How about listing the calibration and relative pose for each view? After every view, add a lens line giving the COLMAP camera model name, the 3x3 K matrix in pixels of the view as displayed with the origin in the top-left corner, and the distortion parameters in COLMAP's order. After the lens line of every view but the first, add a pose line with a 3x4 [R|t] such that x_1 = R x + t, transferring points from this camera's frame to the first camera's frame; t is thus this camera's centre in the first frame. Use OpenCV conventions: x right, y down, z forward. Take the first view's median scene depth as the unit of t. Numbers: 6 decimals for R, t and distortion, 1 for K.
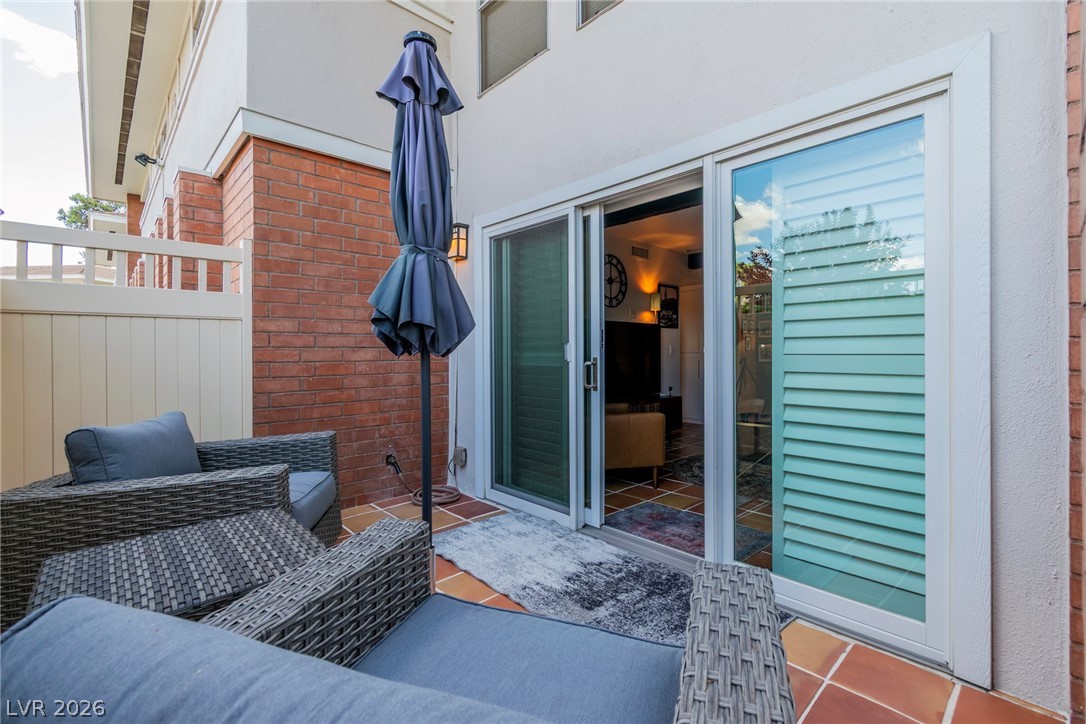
lens RADIAL K [[476.9, 0, 539.1], [0, 476.9, 357.2], [0, 0, 1]] dist [-0.001817, 0.000076]
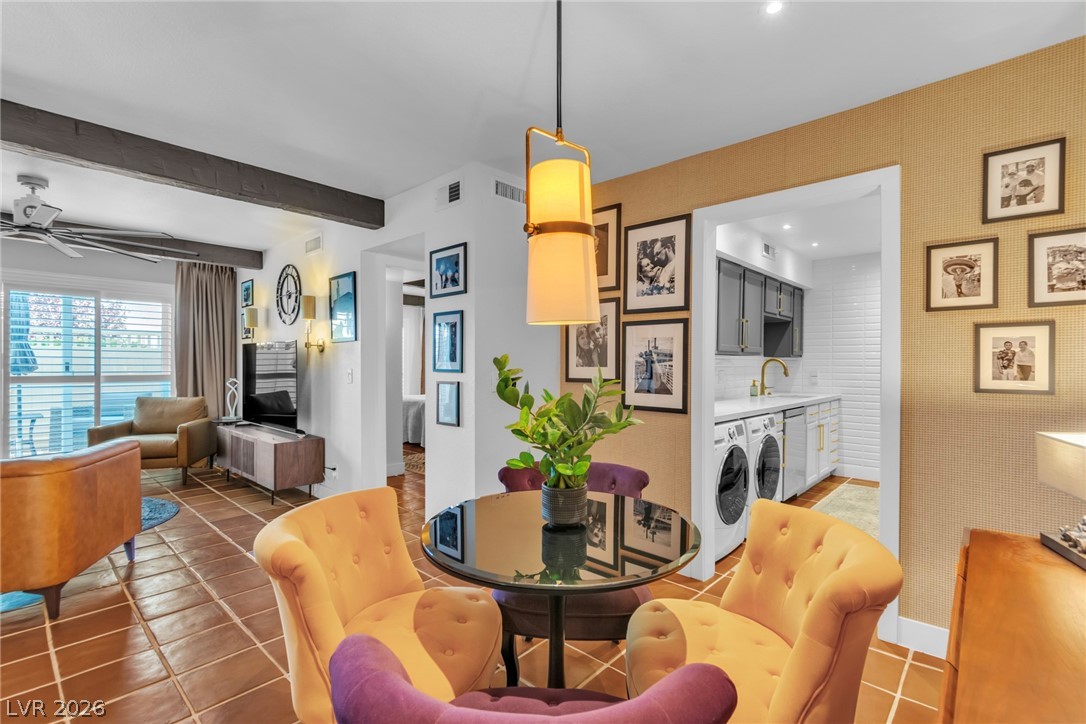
lens RADIAL K [[485.8, 0, 540.8], [0, 485.8, 367.1], [0, 0, 1]] dist [0.007060, -0.003100]
pose [[0.089623, 0.008561, -0.995939, 2.352455], [-0.012347, 0.999896, 0.007483, -0.084482], [0.995899, 0.011626, 0.089719, 2.998896]]
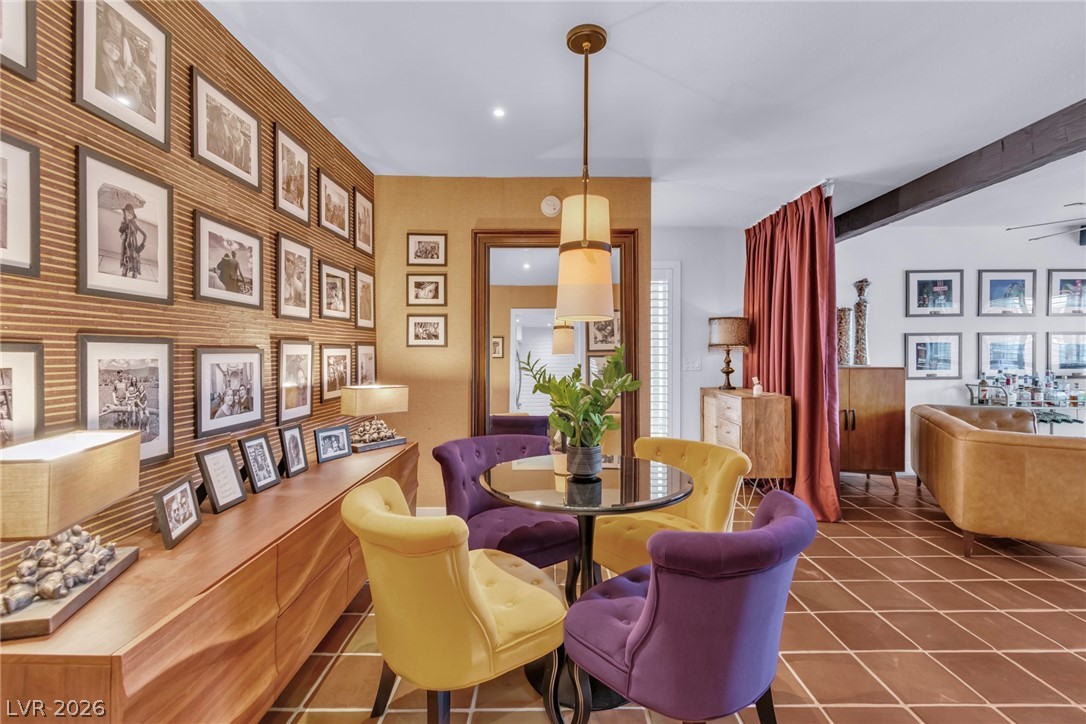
lens RADIAL K [[485.8, 0, 551.4], [0, 485.8, 358.2], [0, 0, 1]] dist [0.007060, -0.003100]
pose [[-0.737239, -0.008895, 0.675573, 1.310750], [0.005684, 0.999796, 0.019367, -0.088098], [-0.675608, 0.018118, -0.737039, 3.671952]]
